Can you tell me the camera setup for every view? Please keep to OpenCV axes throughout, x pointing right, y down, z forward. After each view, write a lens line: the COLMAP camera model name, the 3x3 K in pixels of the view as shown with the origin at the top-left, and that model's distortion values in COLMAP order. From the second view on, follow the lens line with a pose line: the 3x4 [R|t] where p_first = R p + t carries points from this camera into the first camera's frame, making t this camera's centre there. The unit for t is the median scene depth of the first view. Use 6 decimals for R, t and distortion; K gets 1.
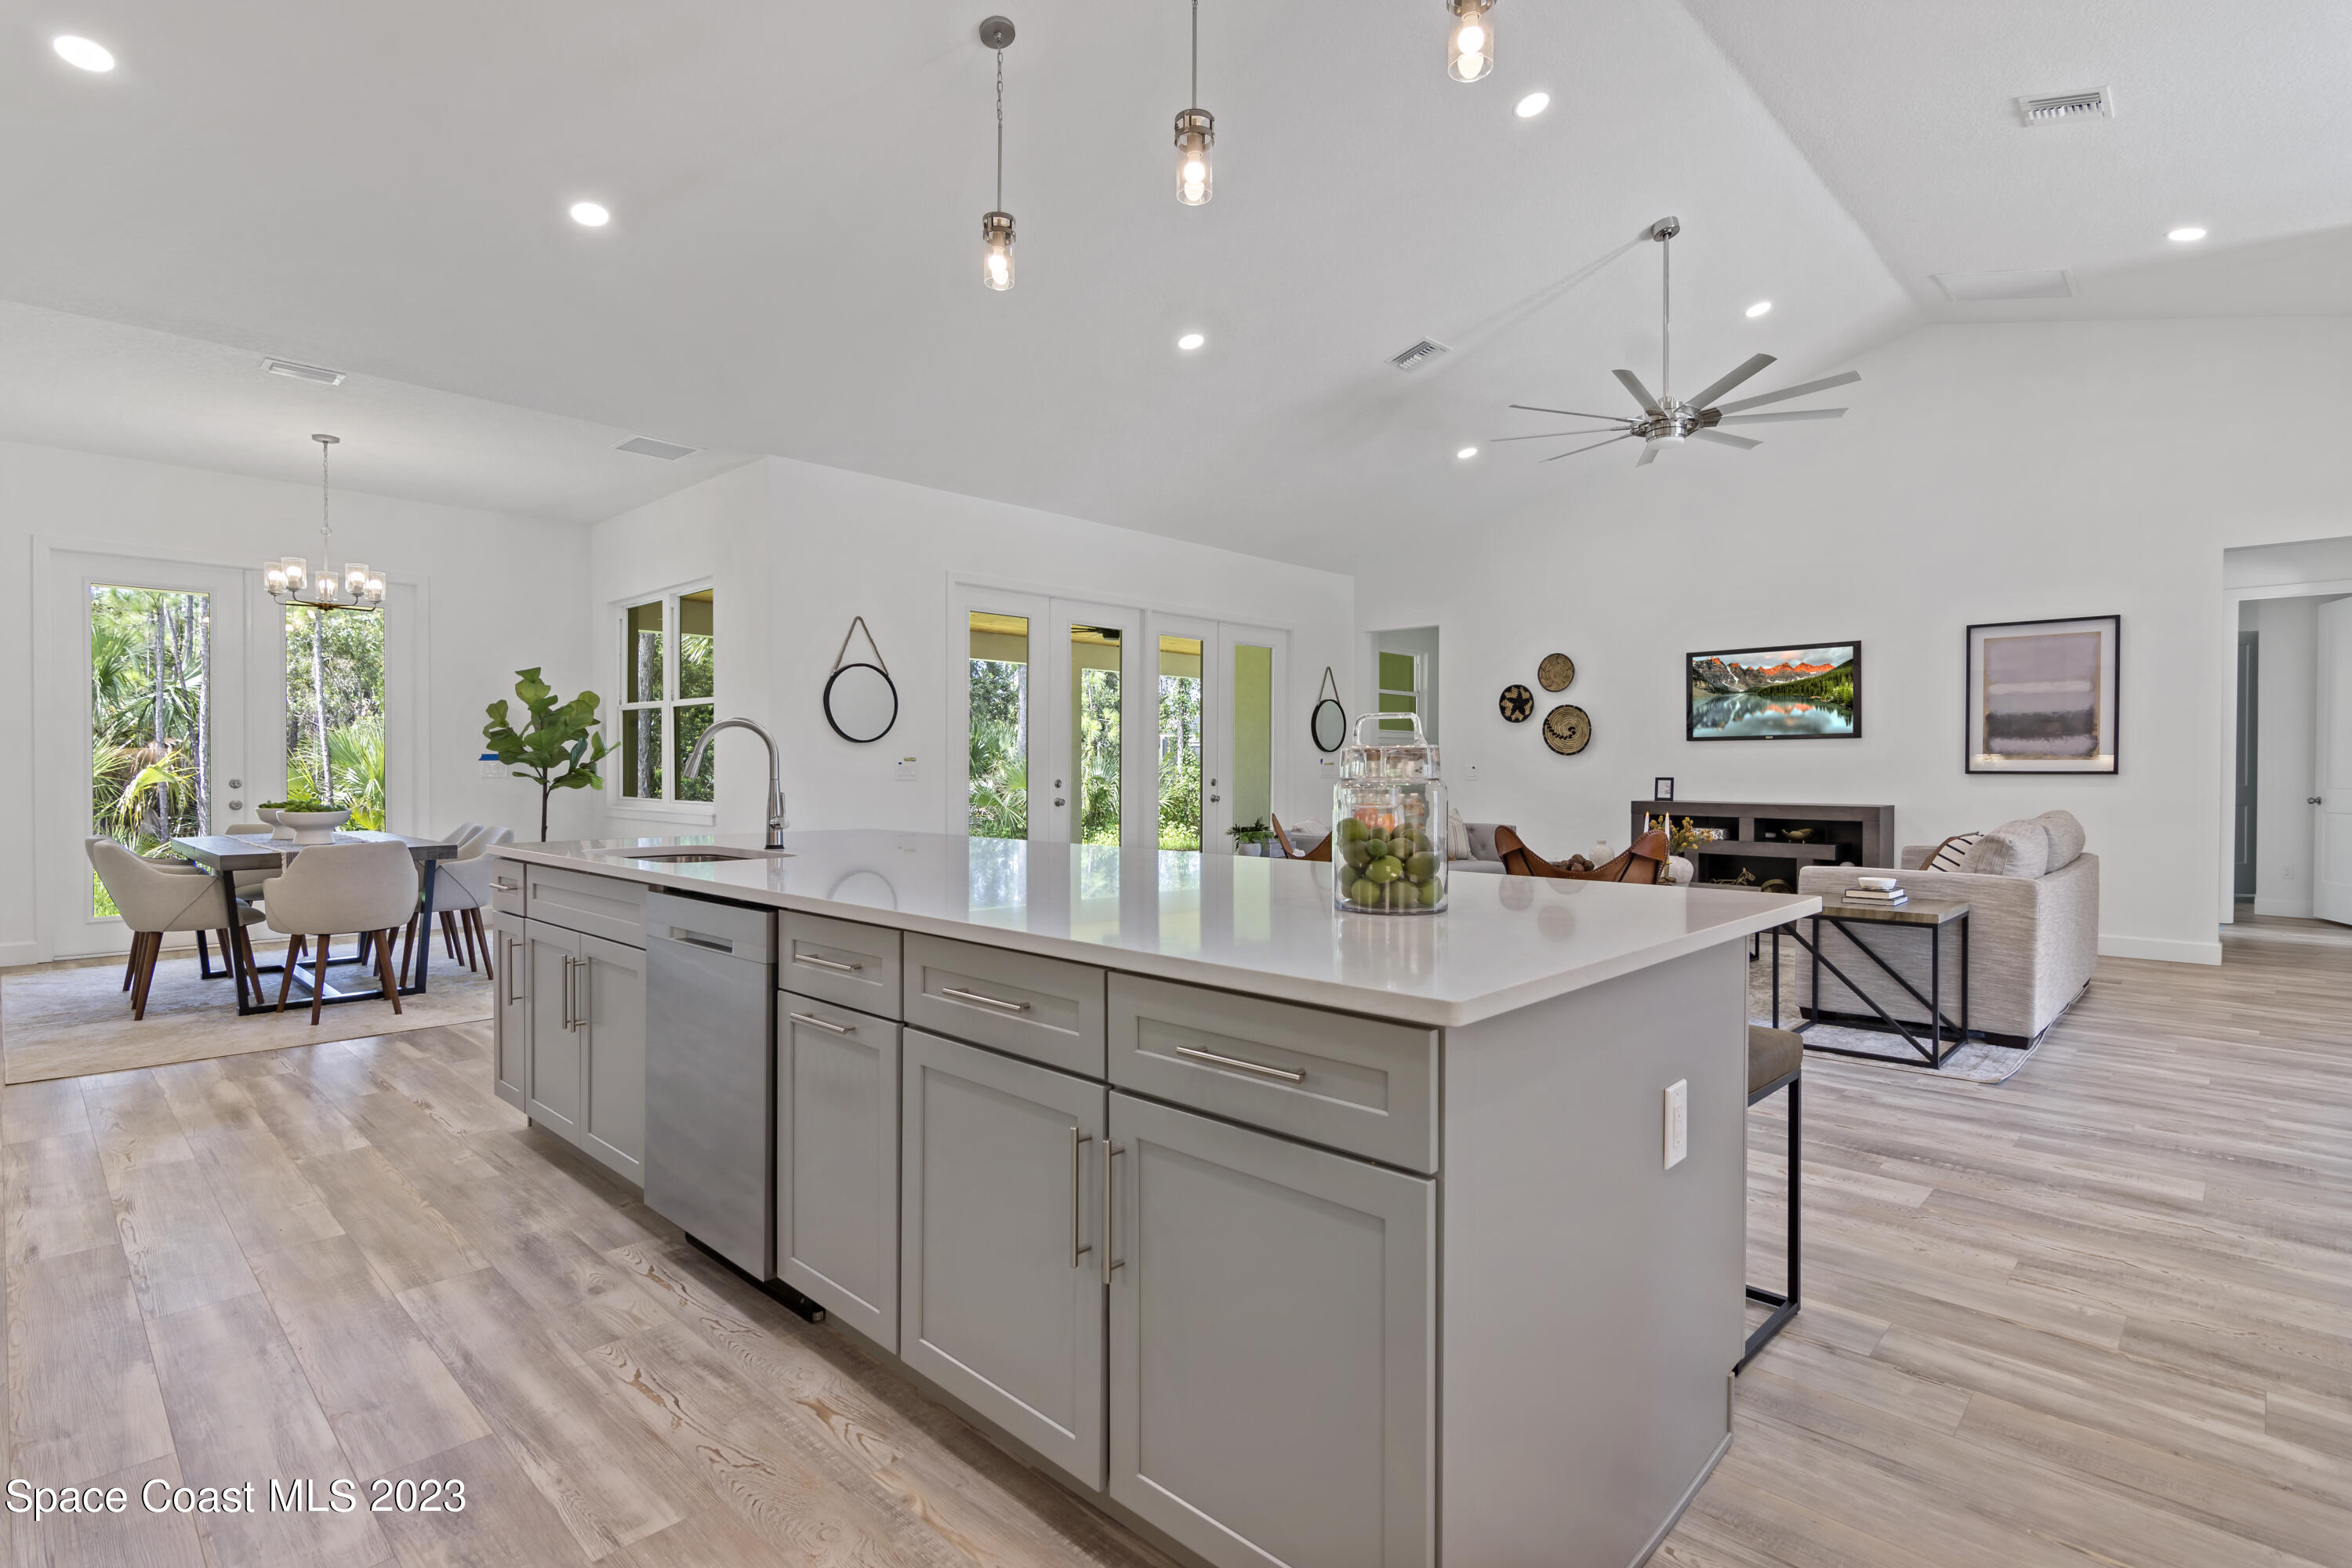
lens RADIAL K [[1137.2, 0, 1175.8], [0, 1137.2, 781.8], [0, 0, 1]] dist [0.003471, 0.002458]
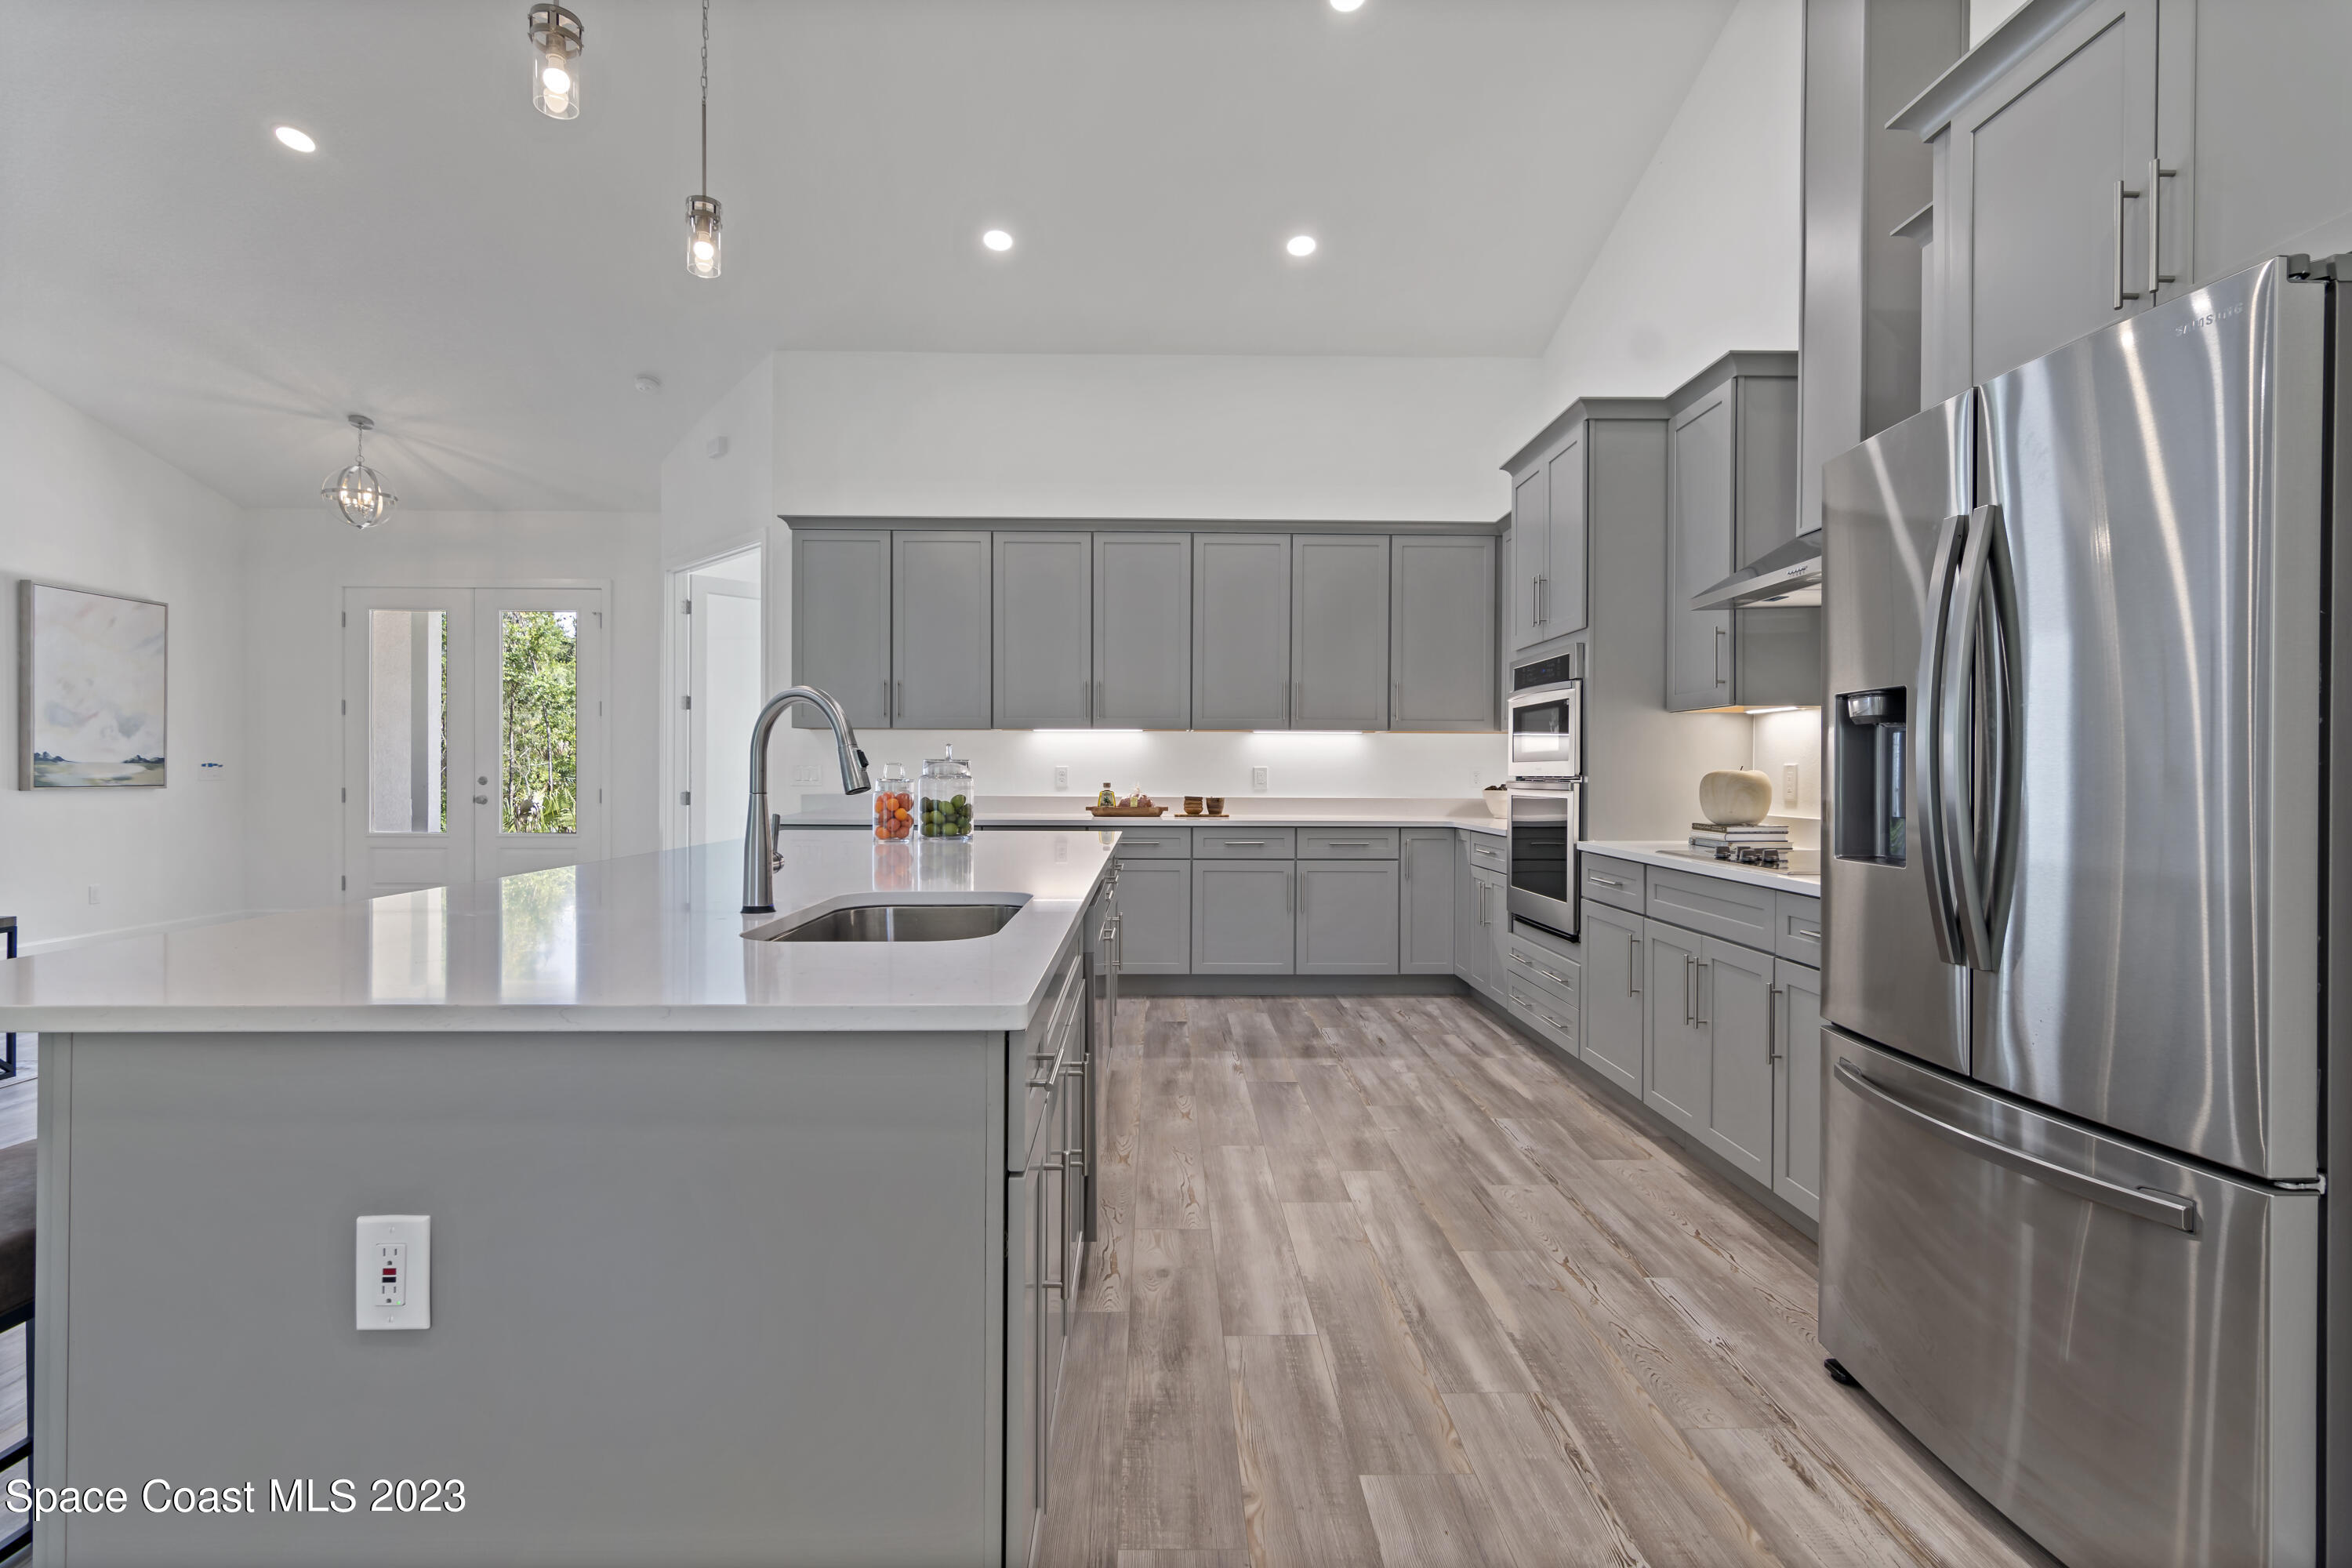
lens RADIAL K [[1147.0, 0, 1177.2], [0, 1147.0, 762.6], [0, 0, 1]] dist [0.003501, 0.001807]
pose [[-0.706499, -0.000290, 0.707714, -1.268534], [0.003218, 0.999988, 0.003623, -0.023468], [-0.707707, 0.004837, -0.706489, 1.741812]]
